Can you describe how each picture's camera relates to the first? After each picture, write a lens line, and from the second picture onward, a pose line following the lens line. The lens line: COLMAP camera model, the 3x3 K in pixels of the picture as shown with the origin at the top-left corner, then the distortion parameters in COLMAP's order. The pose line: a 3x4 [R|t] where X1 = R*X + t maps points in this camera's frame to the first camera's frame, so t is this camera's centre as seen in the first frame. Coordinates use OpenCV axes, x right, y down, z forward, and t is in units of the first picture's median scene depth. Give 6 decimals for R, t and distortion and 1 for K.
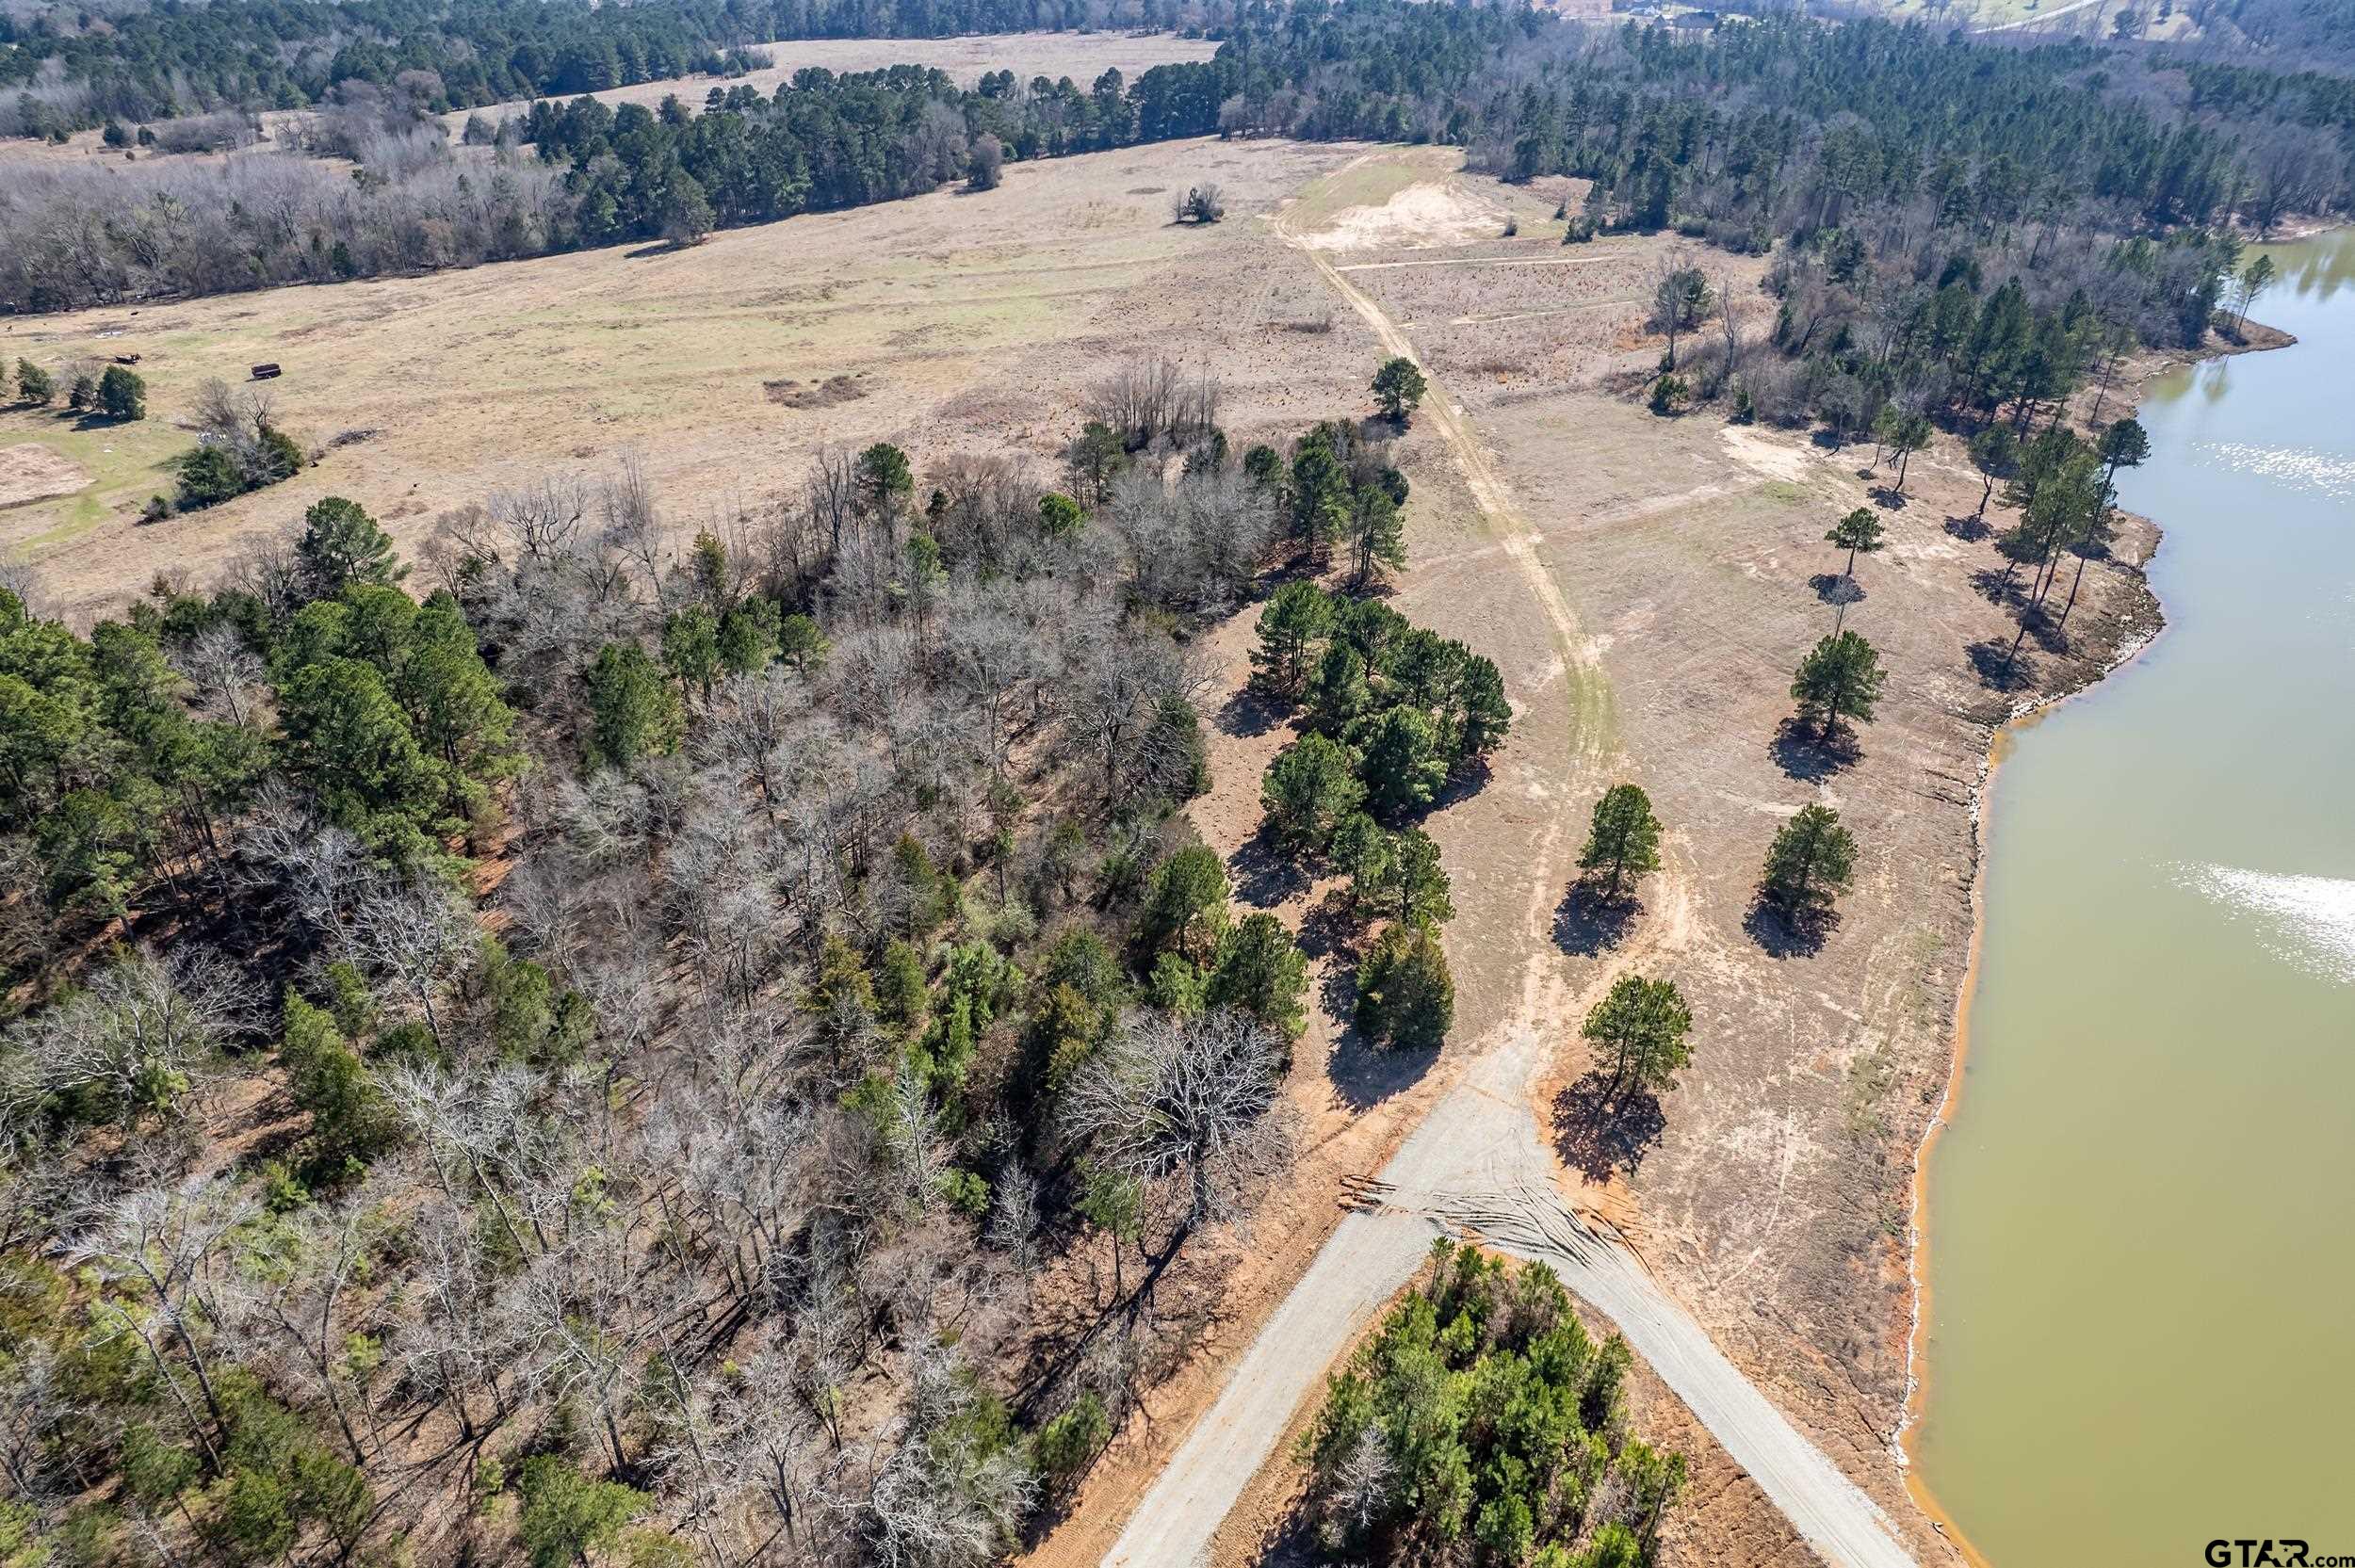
lens RADIAL K [[1509.9, 0, 1179.7], [0, 1509.9, 792.9], [0, 0, 1]] dist [-0.076399, 0.068186]
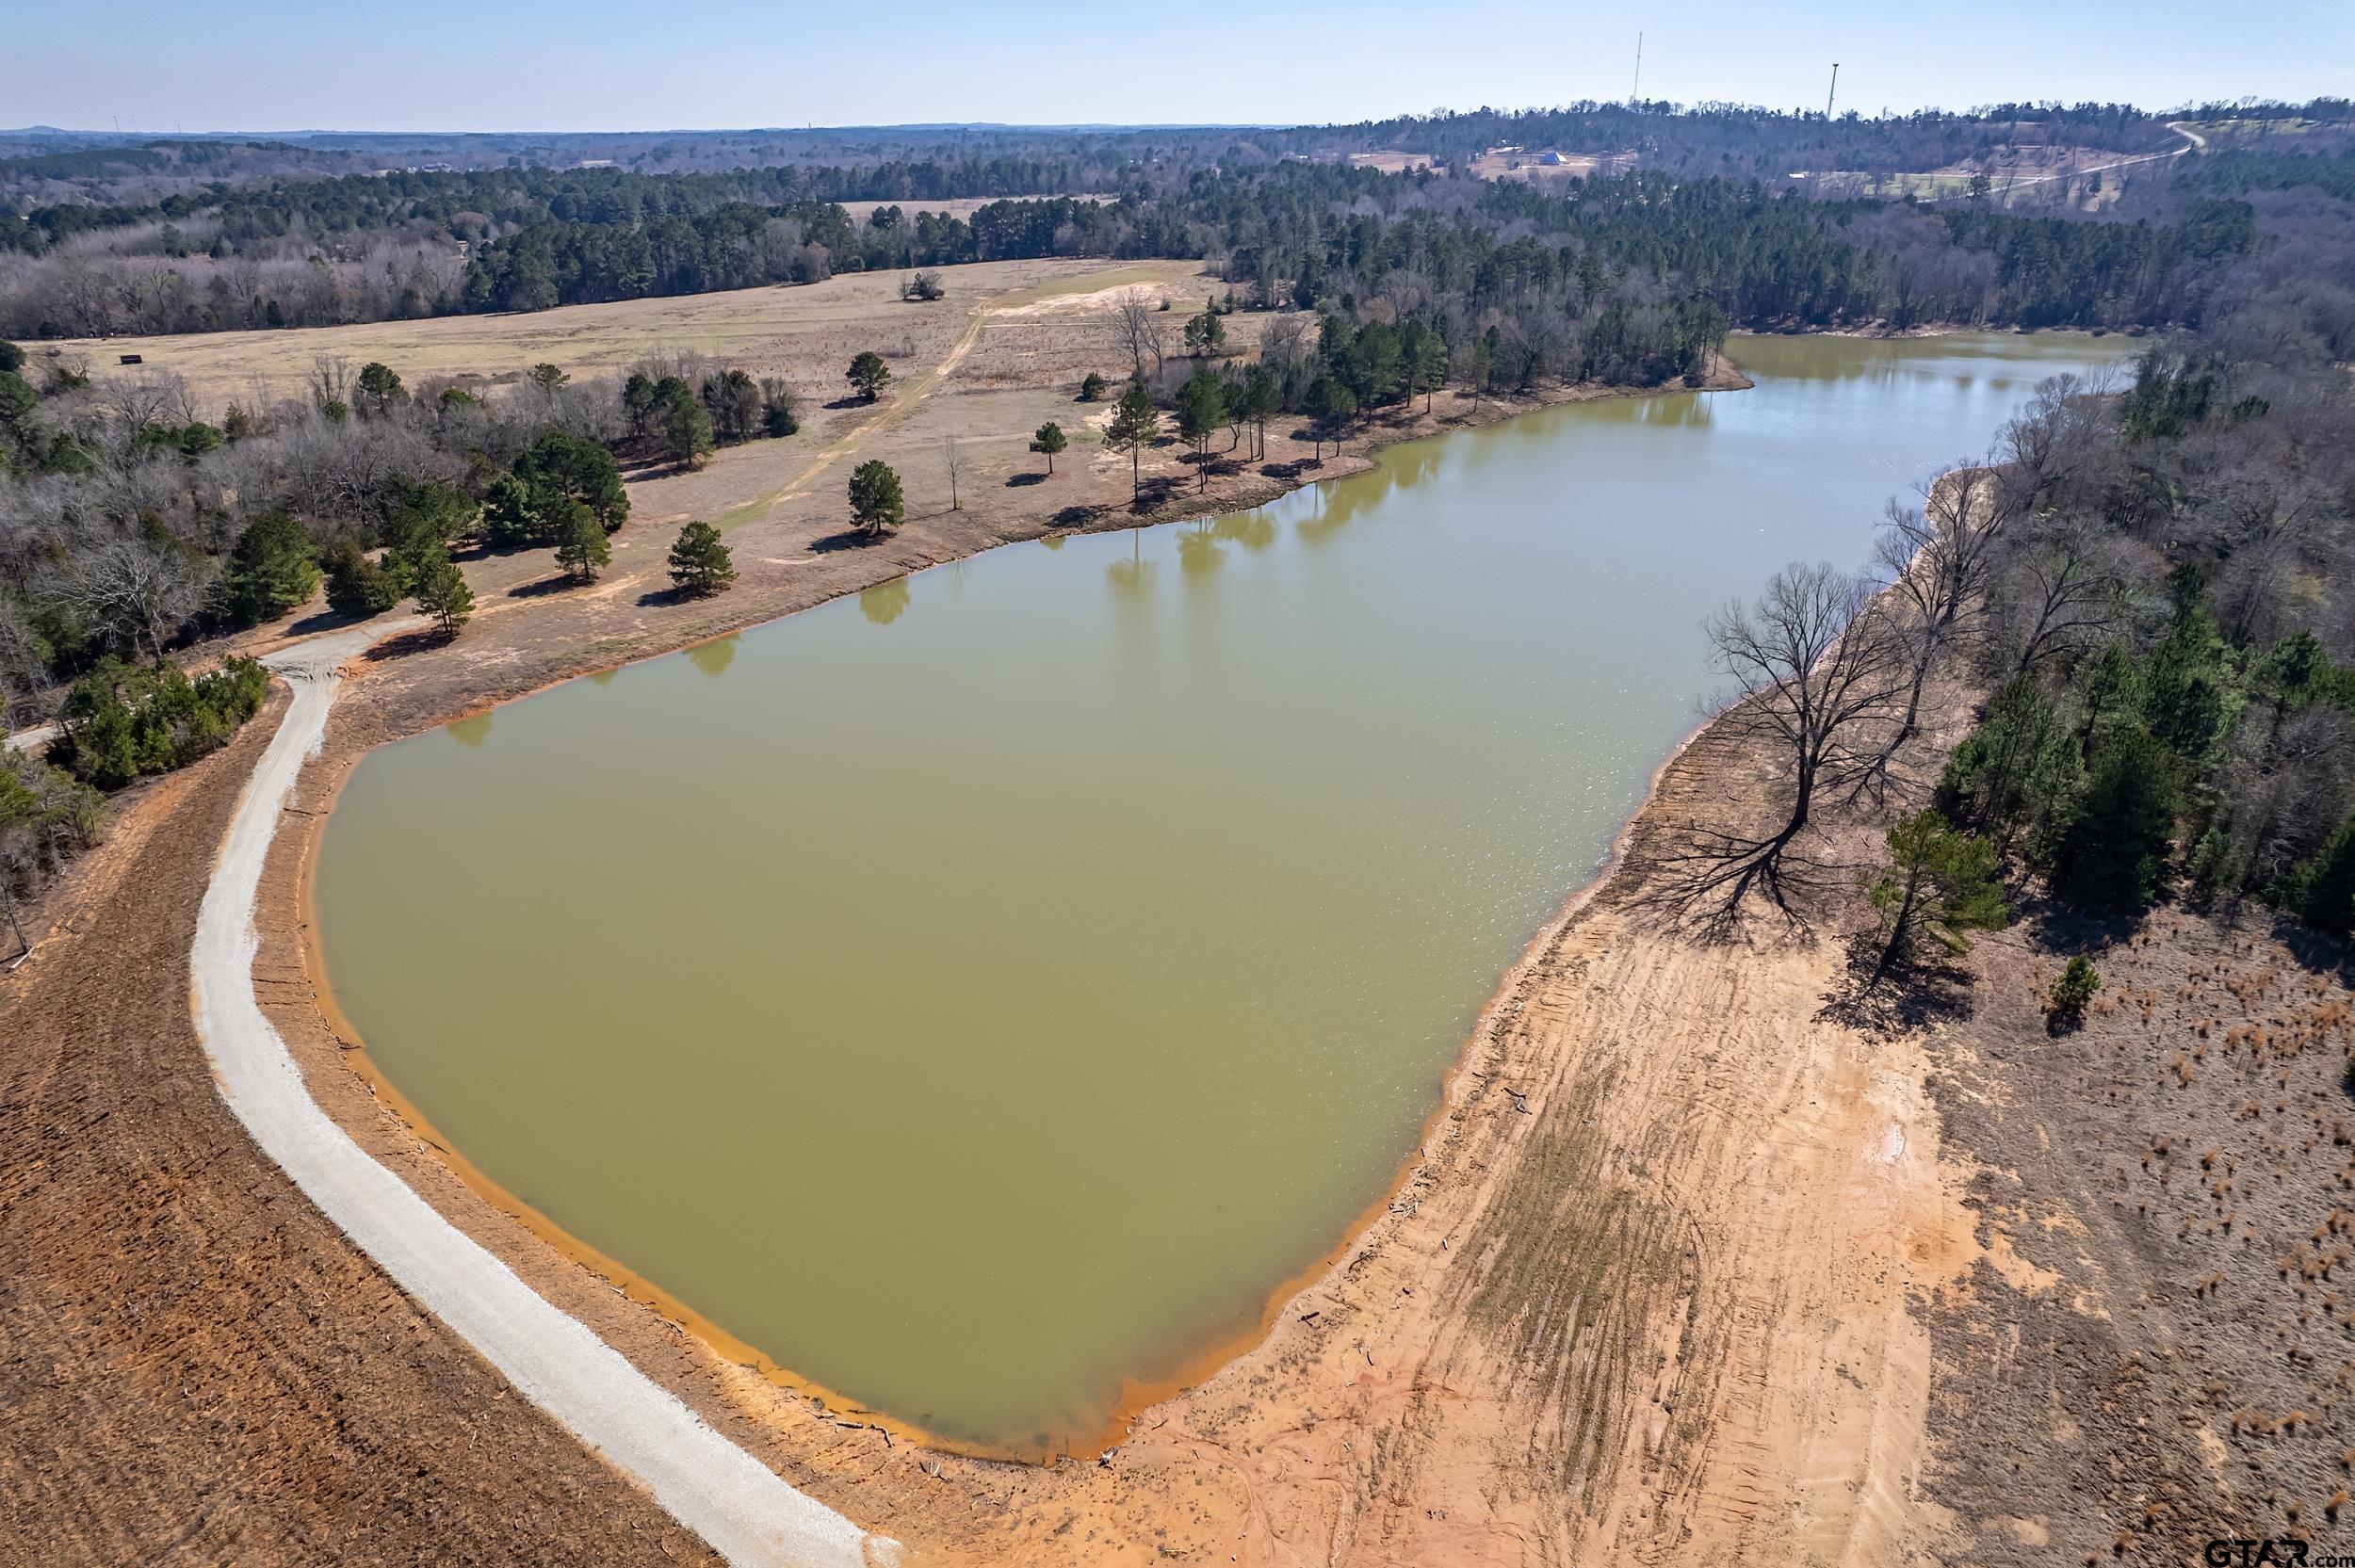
lens RADIAL K [[1509.9, 0, 1175.6], [0, 1509.9, 792.8], [0, 0, 1]] dist [-0.076399, 0.068186]
pose [[0.991071, 0.052829, -0.122426, 0.868390], [-0.066778, 0.991372, -0.112790, 0.332489], [0.115411, 0.119958, 0.986048, -0.338789]]
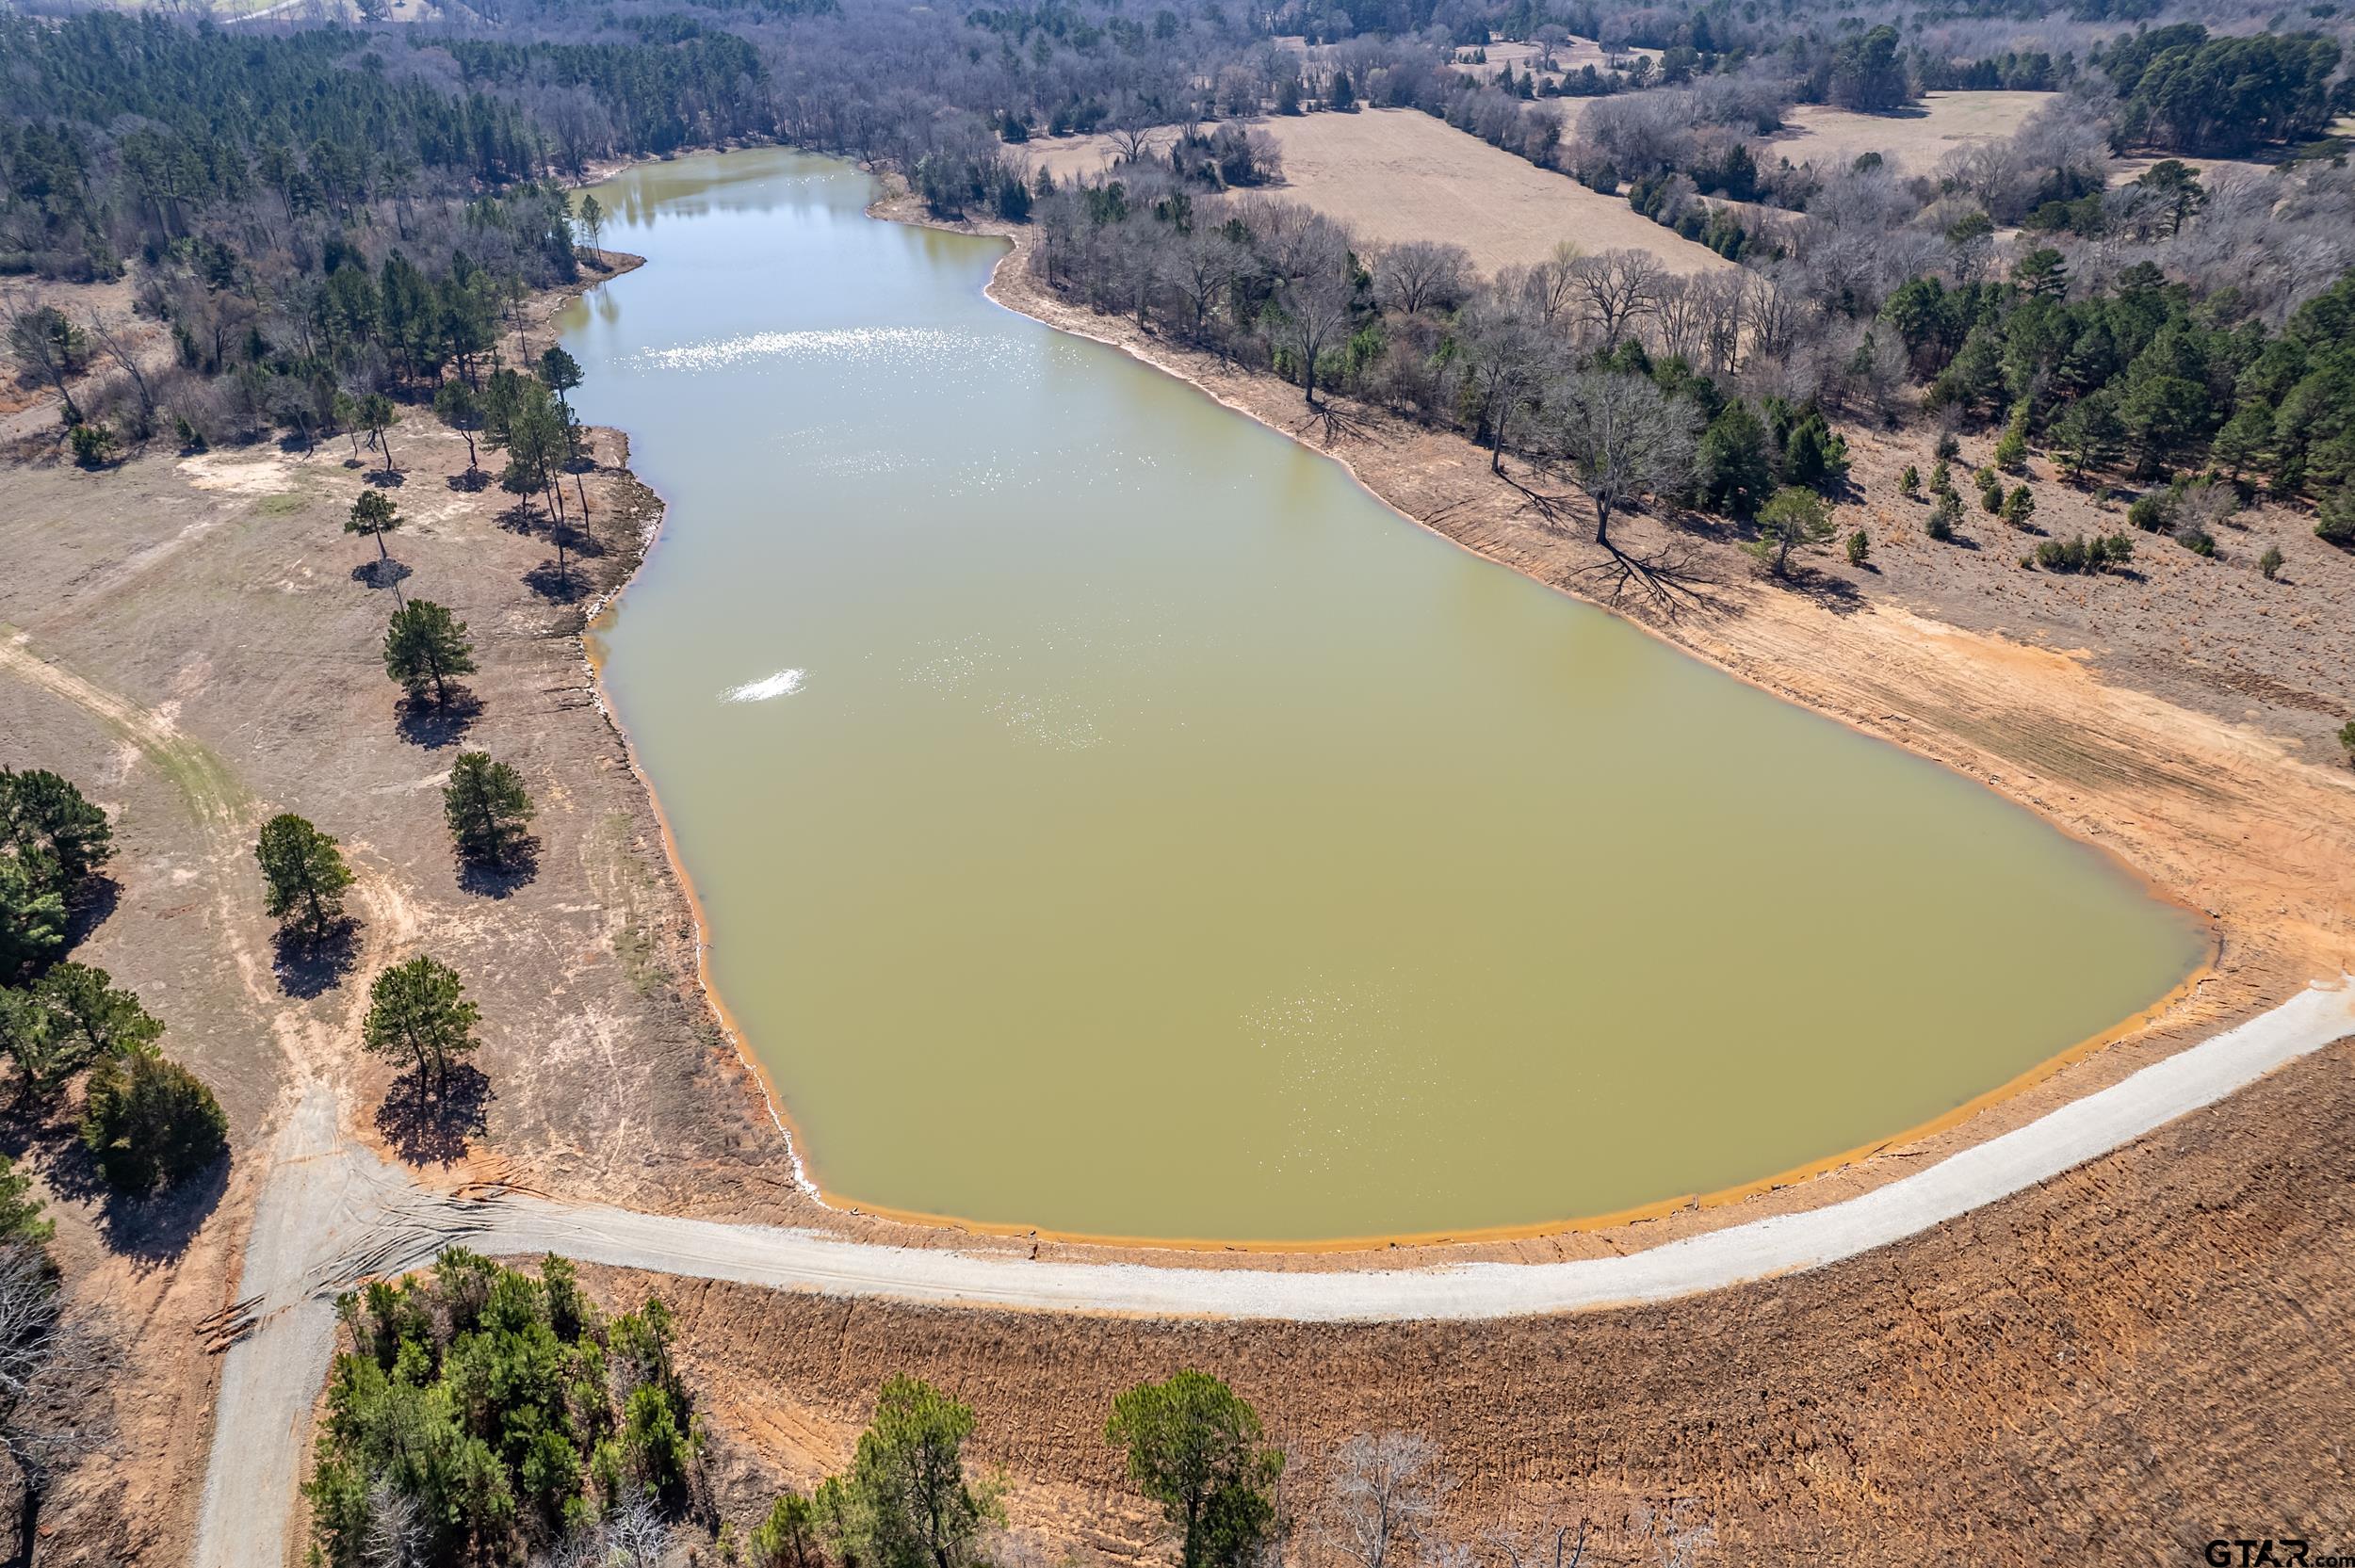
lens RADIAL K [[1509.9, 0, 1192.2], [0, 1509.9, 786.8], [0, 0, 1]] dist [-0.076399, 0.068186]
pose [[0.562233, -0.427024, 0.708199, -0.027618], [0.425009, 0.883823, 0.195509, 0.031890], [-0.709409, 0.191069, 0.678403, -0.050359]]
